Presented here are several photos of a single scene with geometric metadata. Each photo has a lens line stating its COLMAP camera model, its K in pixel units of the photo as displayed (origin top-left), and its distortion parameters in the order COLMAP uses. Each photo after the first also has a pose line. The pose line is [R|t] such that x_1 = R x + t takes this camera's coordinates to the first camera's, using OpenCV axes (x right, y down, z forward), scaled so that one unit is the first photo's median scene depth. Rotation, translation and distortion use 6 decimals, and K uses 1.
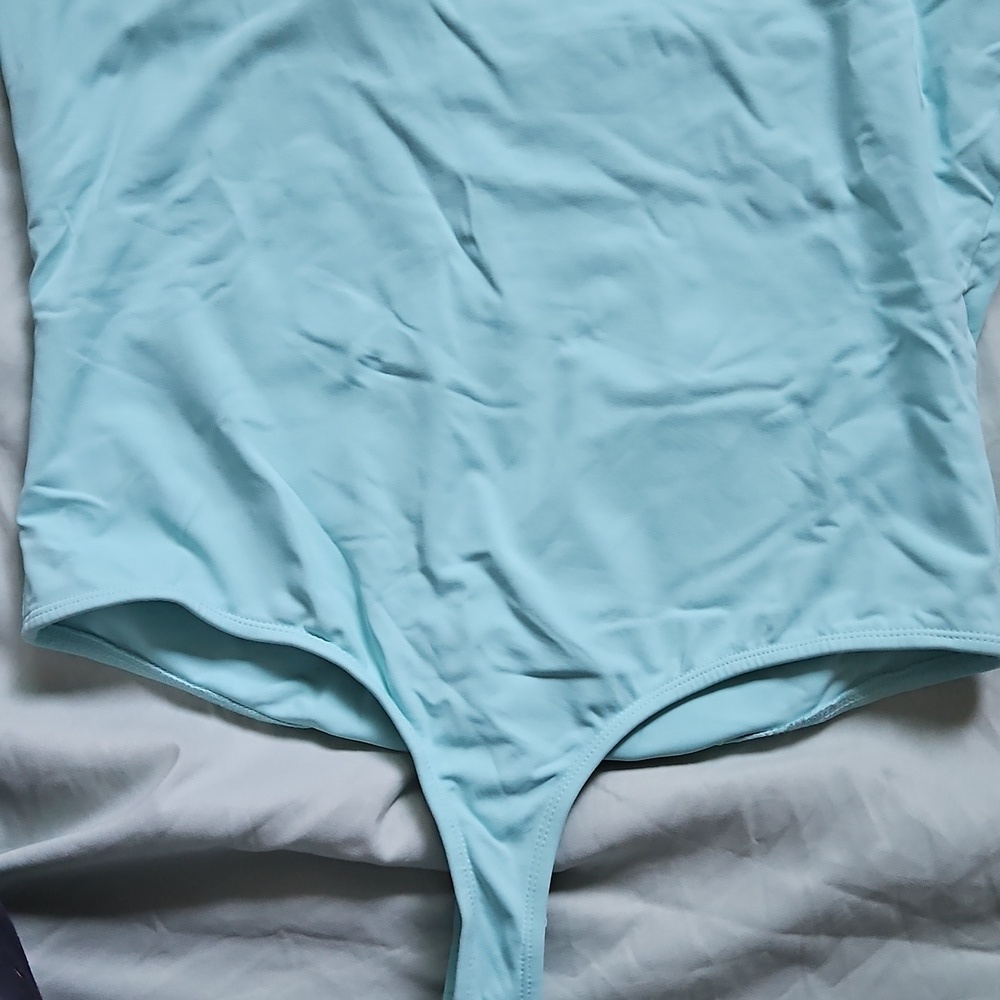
lens RADIAL K [[1595.4, 0, 500.0], [0, 1595.4, 500.0], [0, 0, 1]] dist [0.106047, -0.257126]
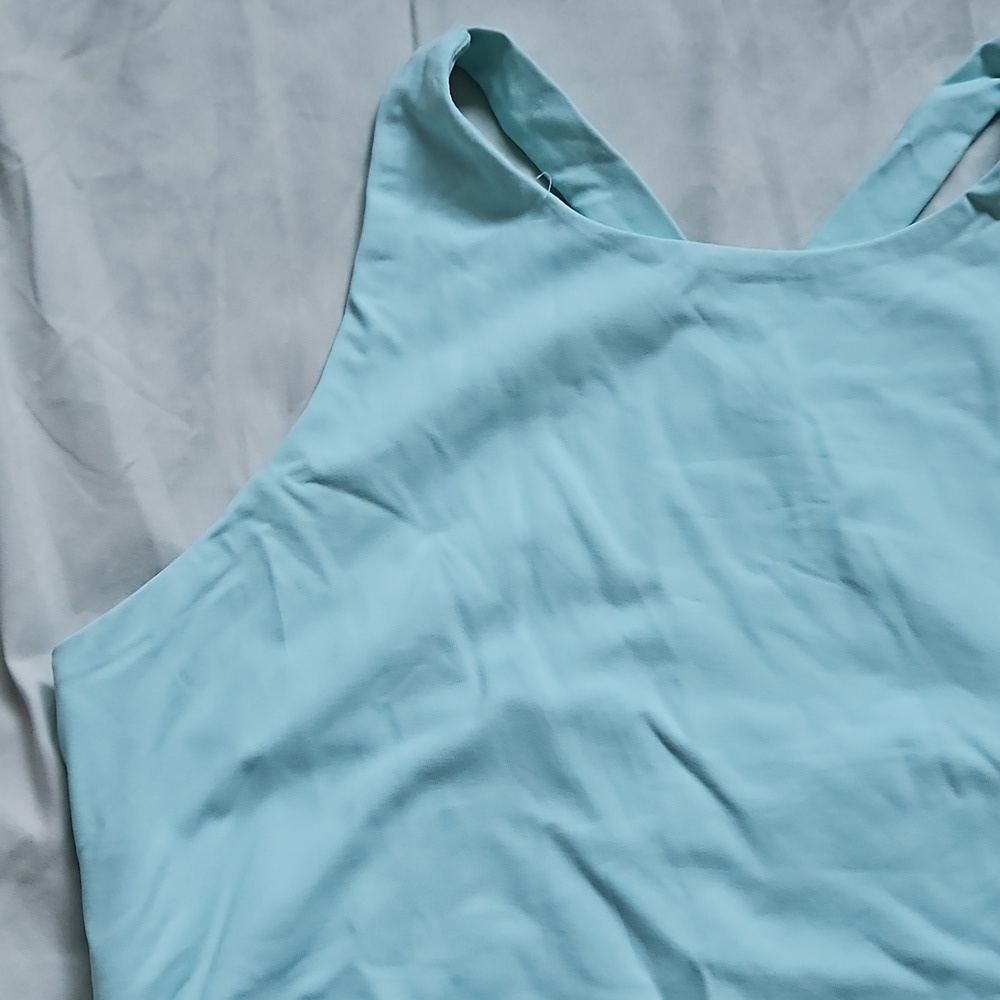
lens RADIAL K [[1595.4, 0, 500.0], [0, 1595.4, 500.0], [0, 0, 1]] dist [0.106047, -0.257126]
pose [[0.997498, 0.014608, 0.069162, -0.166739], [-0.002261, 0.984507, -0.175328, -0.279579], [-0.070652, 0.174733, 0.982078, 0.246588]]
